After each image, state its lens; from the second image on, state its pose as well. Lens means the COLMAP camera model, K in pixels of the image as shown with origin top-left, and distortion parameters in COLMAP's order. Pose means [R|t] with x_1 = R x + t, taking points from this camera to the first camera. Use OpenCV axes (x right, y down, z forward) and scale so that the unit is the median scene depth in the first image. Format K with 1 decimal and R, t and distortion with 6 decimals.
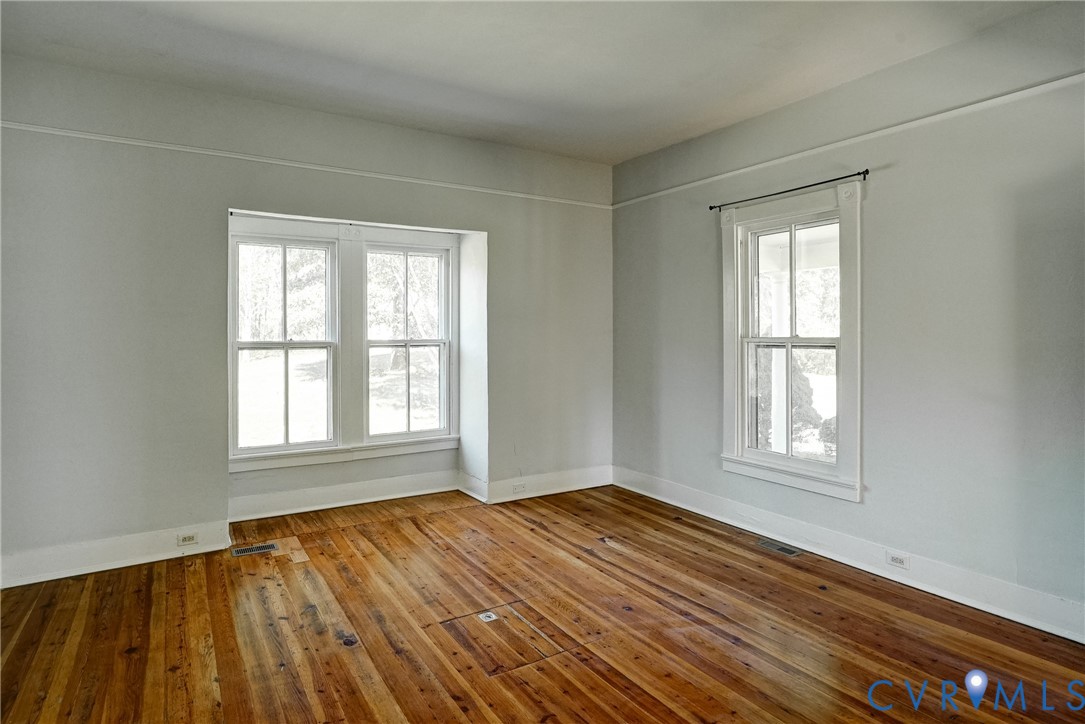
lens RADIAL K [[610.0, 0, 511.9], [0, 610.0, 330.1], [0, 0, 1]] dist [-0.035986, 0.026195]
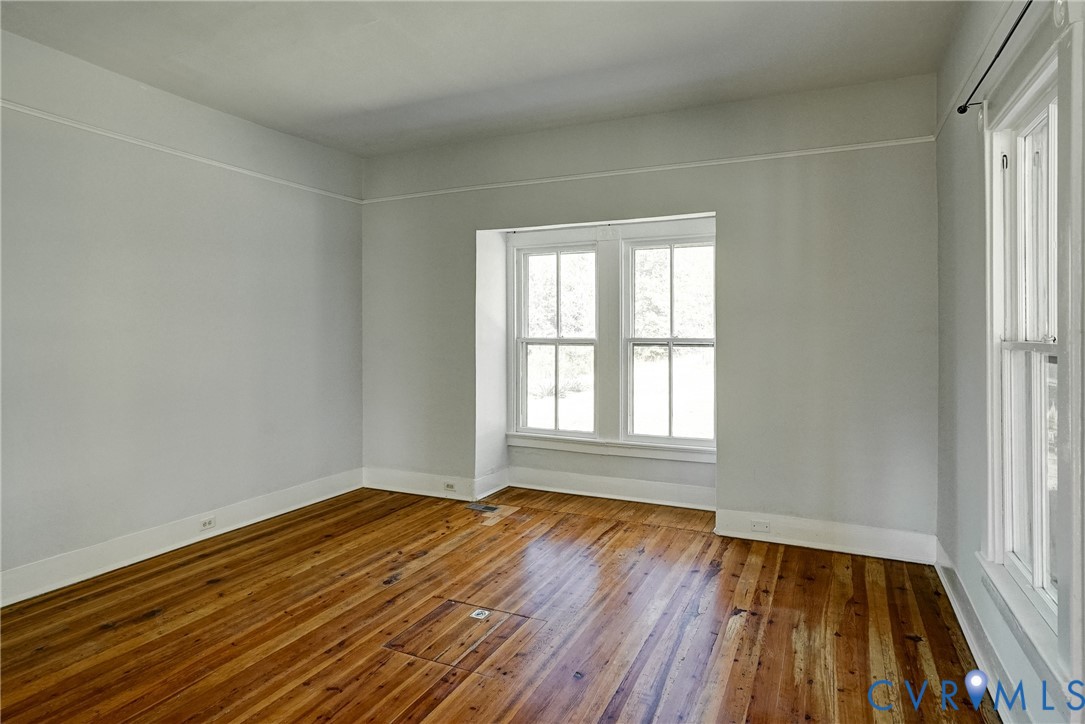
lens RADIAL K [[610.0, 0, 521.3], [0, 610.0, 328.1], [0, 0, 1]] dist [-0.035986, 0.026195]
pose [[0.538505, -0.004364, -0.842611, 0.737694], [0.002676, 0.999990, -0.003469, 0.004640], [0.842618, -0.000386, 0.538511, 0.455178]]
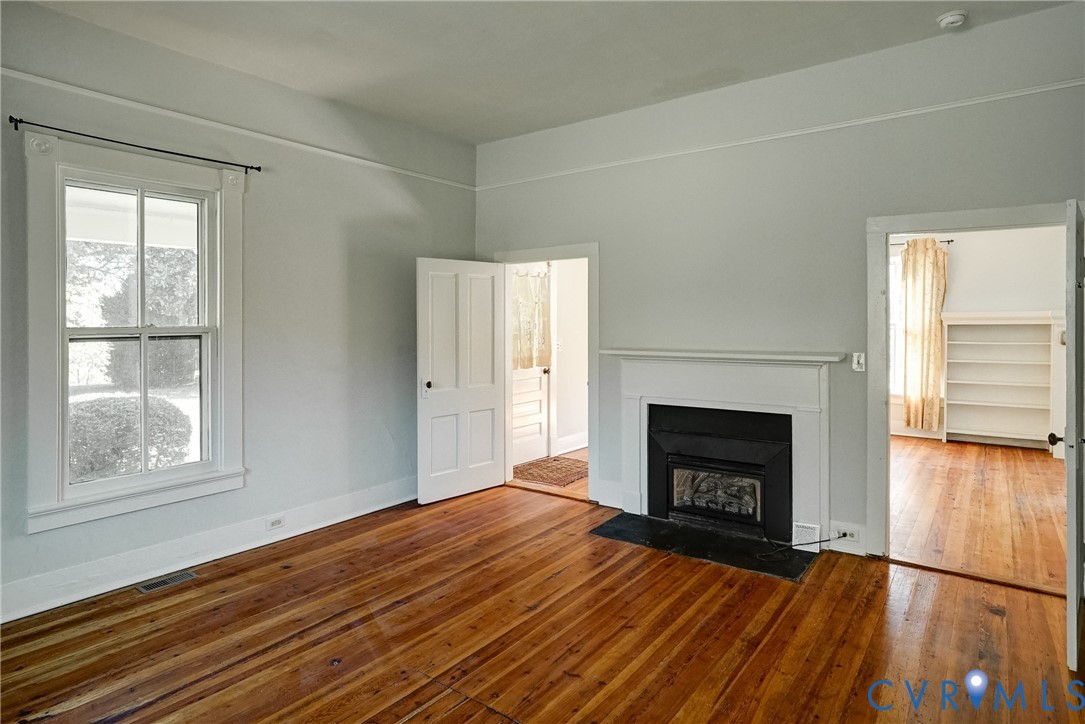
lens RADIAL K [[610.0, 0, 570.7], [0, 610.0, 328.8], [0, 0, 1]] dist [-0.035986, 0.026195]
pose [[-0.418242, -0.009408, 0.908287, -0.598898], [-0.002088, 0.999954, 0.009396, 0.006147], [-0.908333, 0.002034, -0.418243, 0.942527]]
